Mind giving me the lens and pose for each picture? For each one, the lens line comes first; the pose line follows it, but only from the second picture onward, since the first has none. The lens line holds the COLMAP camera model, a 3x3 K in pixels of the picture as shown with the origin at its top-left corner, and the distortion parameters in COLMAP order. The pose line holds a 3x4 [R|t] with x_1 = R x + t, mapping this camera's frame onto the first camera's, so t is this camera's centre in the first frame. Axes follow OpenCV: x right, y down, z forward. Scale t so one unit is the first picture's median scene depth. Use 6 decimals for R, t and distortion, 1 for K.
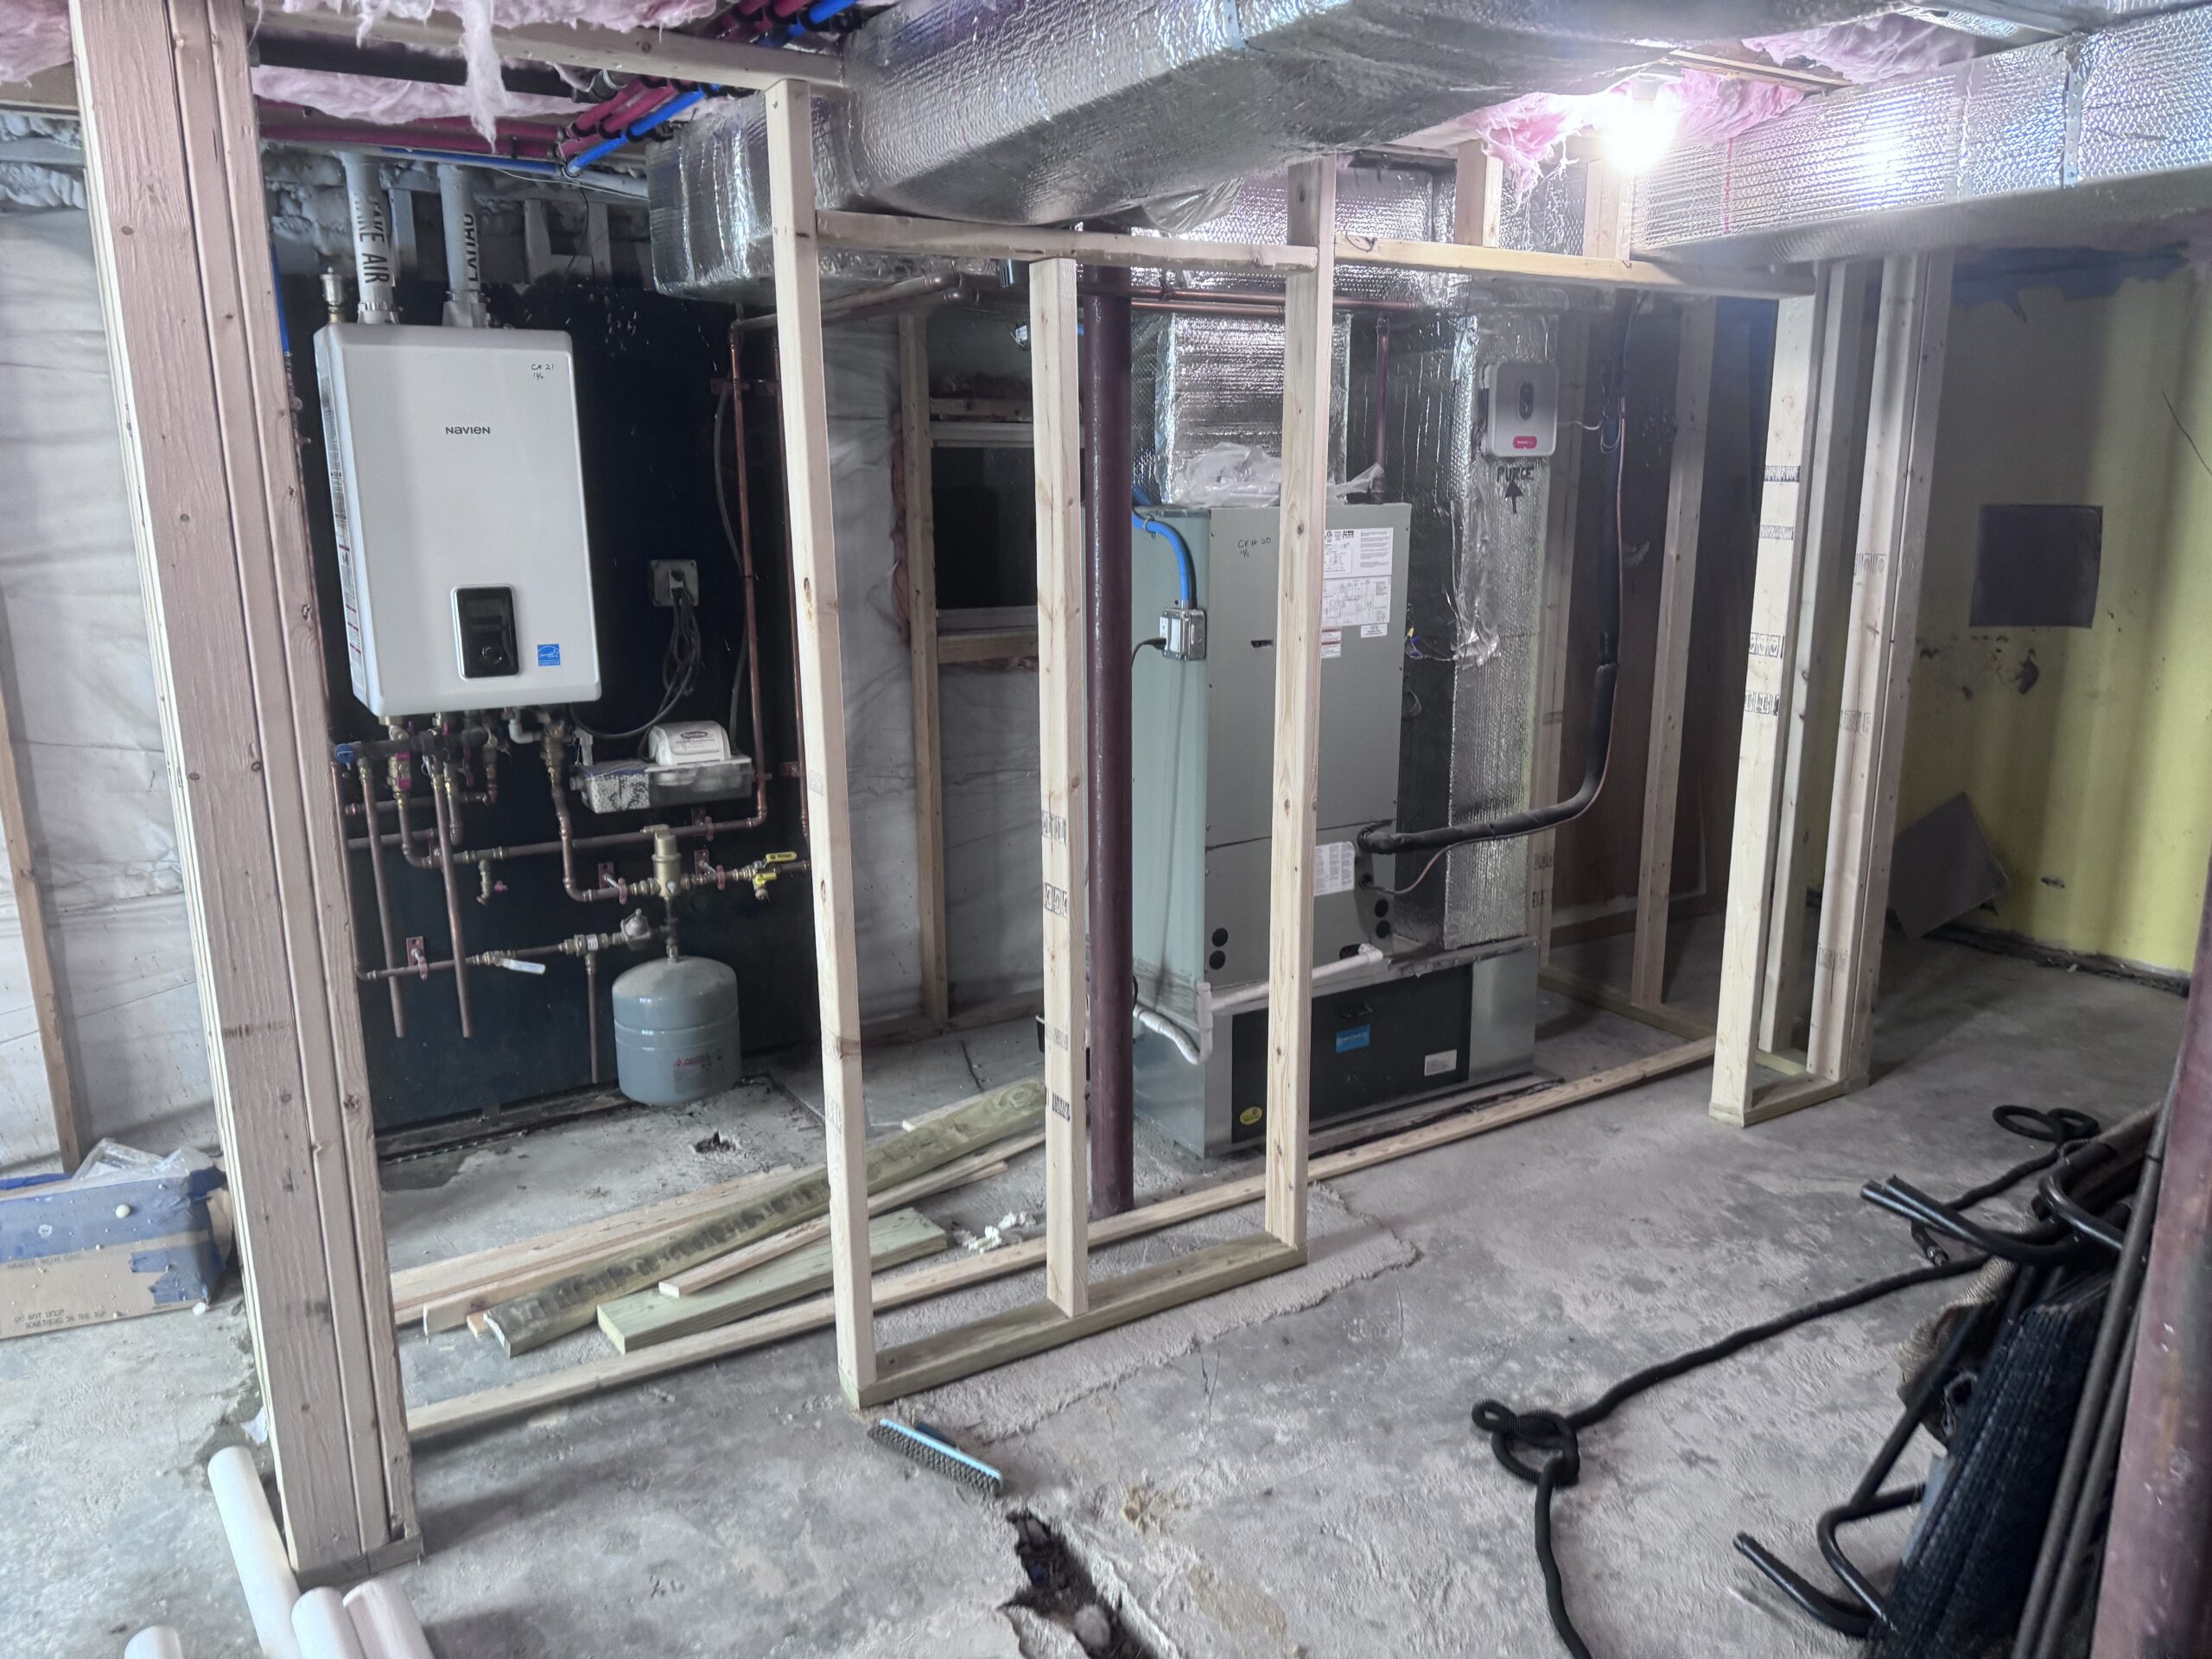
lens RADIAL K [[1541.5, 0, 1115.9], [0, 1541.5, 825.0], [0, 0, 1]] dist [0.049686, -0.059294]
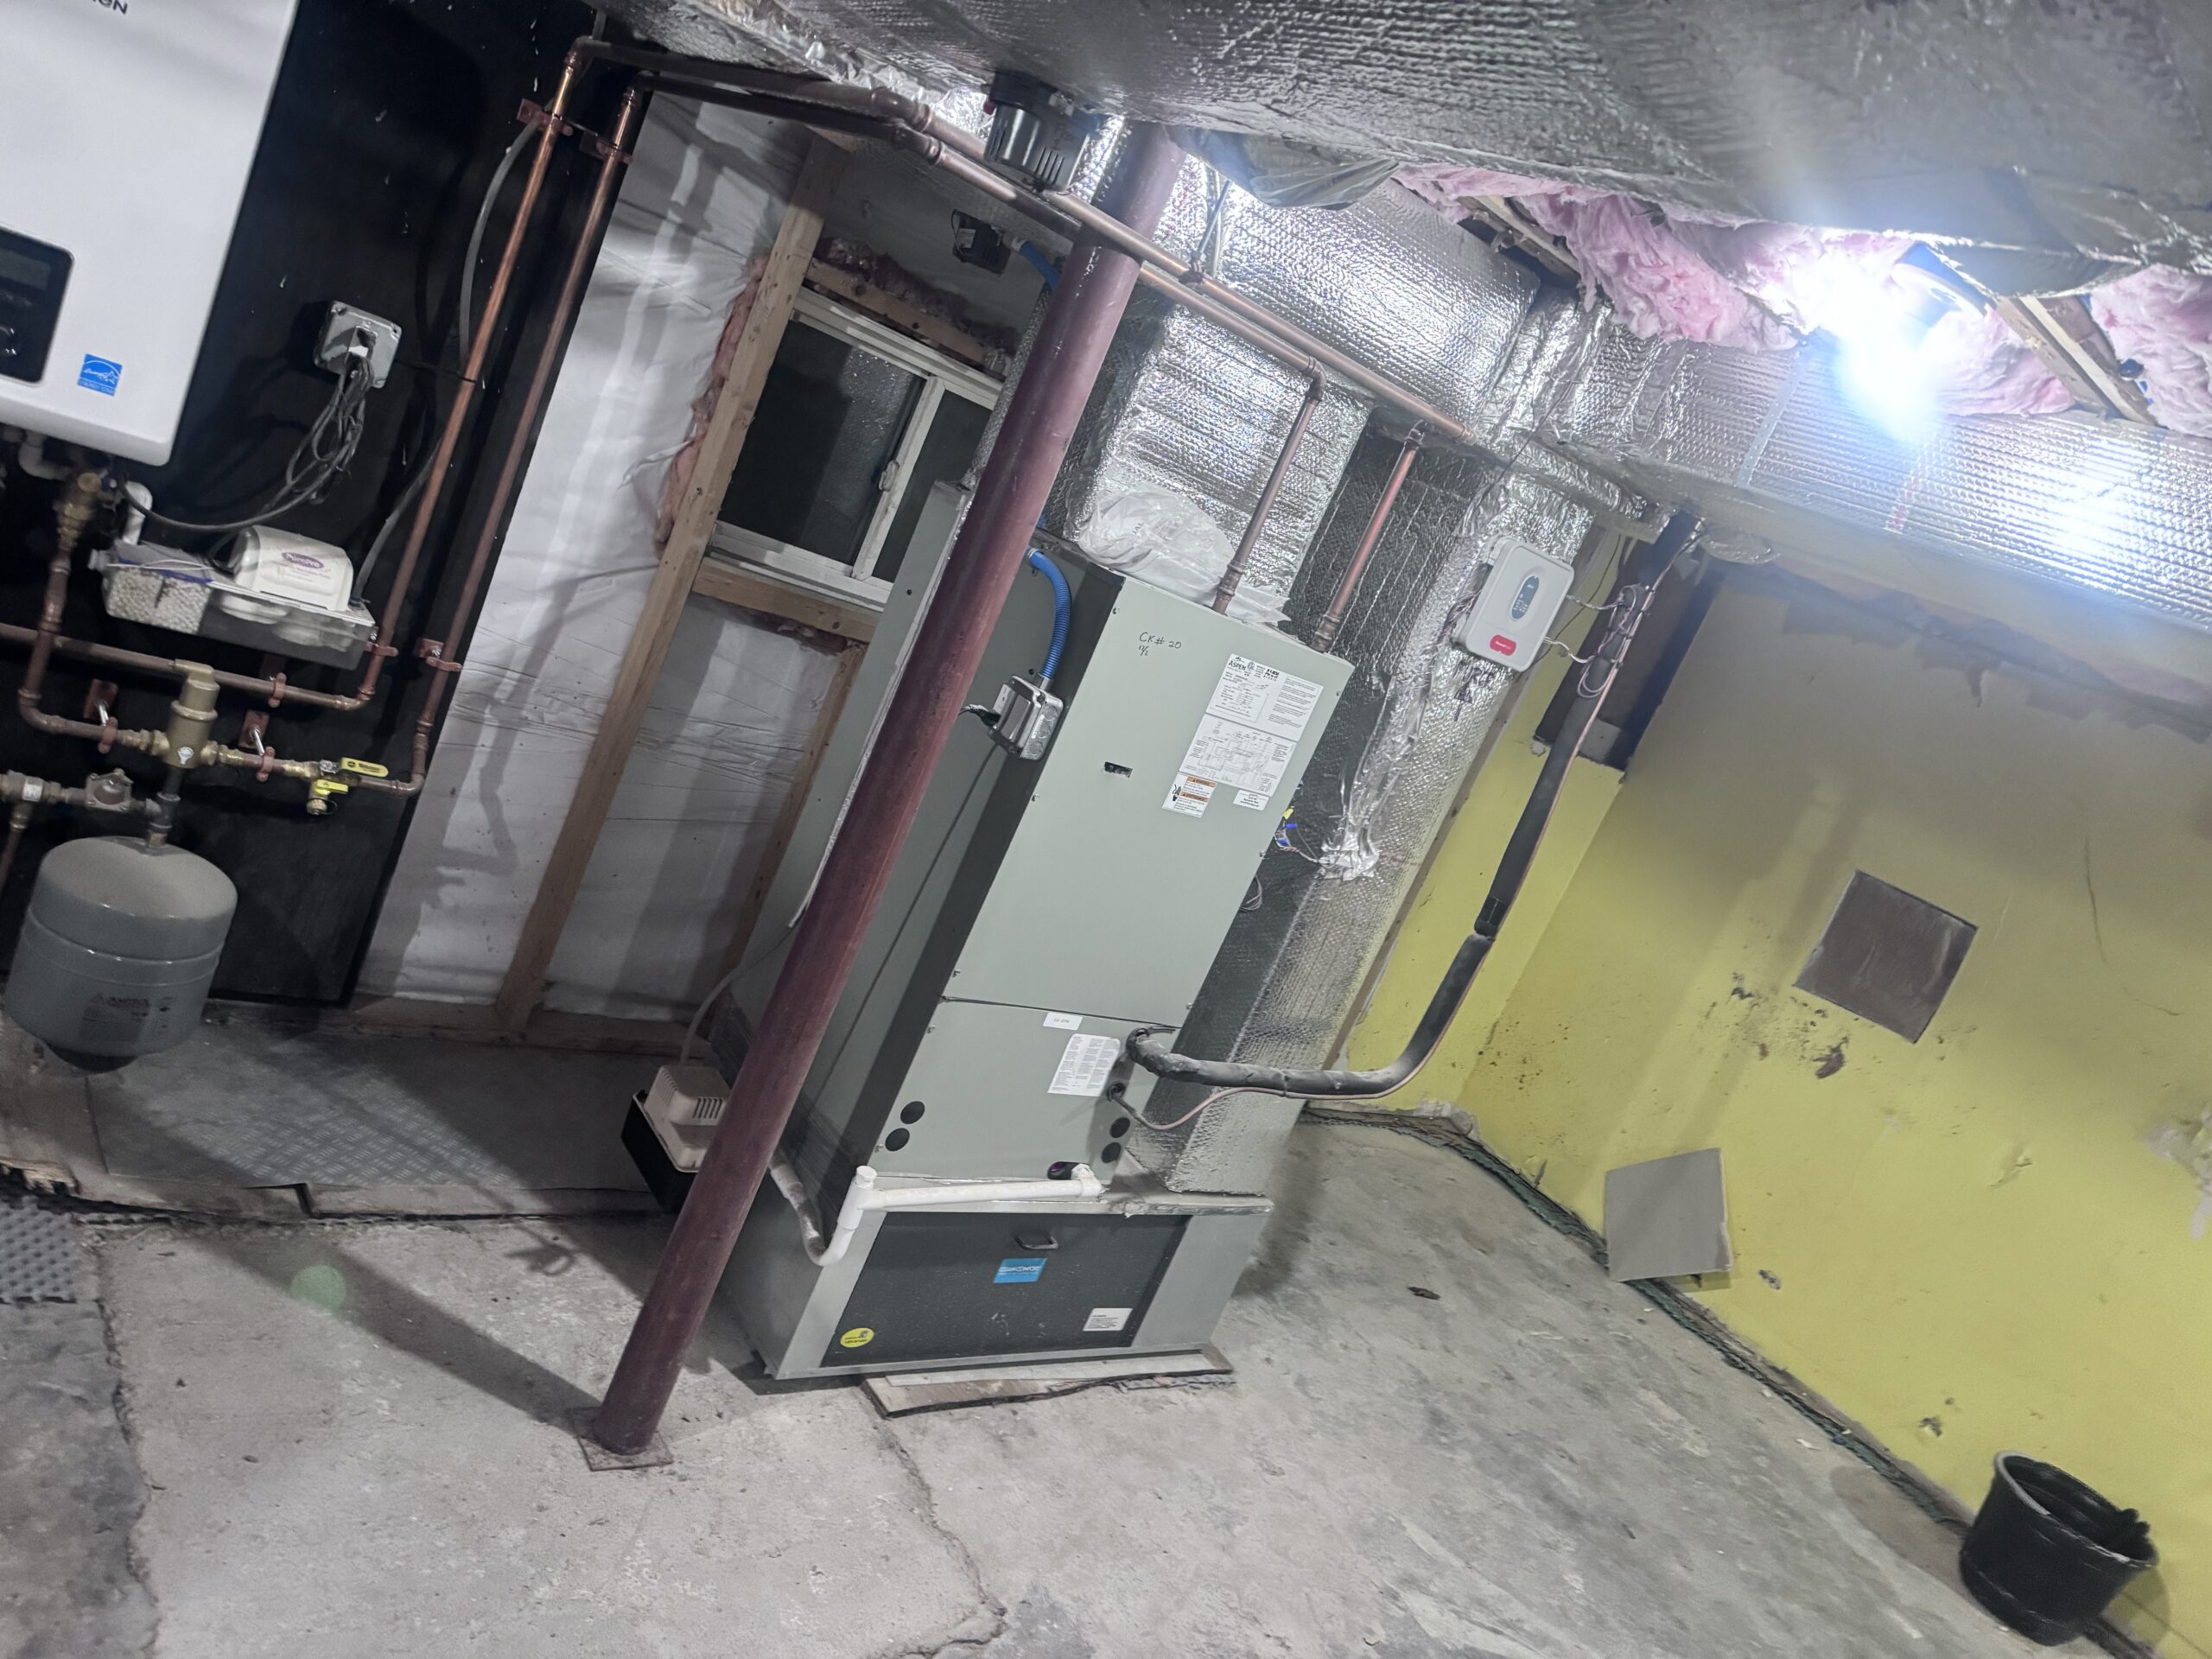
lens RADIAL K [[1541.5, 0, 1108.2], [0, 1541.5, 819.1], [0, 0, 1]] dist [0.049686, -0.059294]
pose [[0.909465, 0.369313, 0.191002, -0.037713], [-0.373944, 0.927366, -0.012560, -0.077415], [-0.181768, -0.060001, 0.981509, 0.251230]]
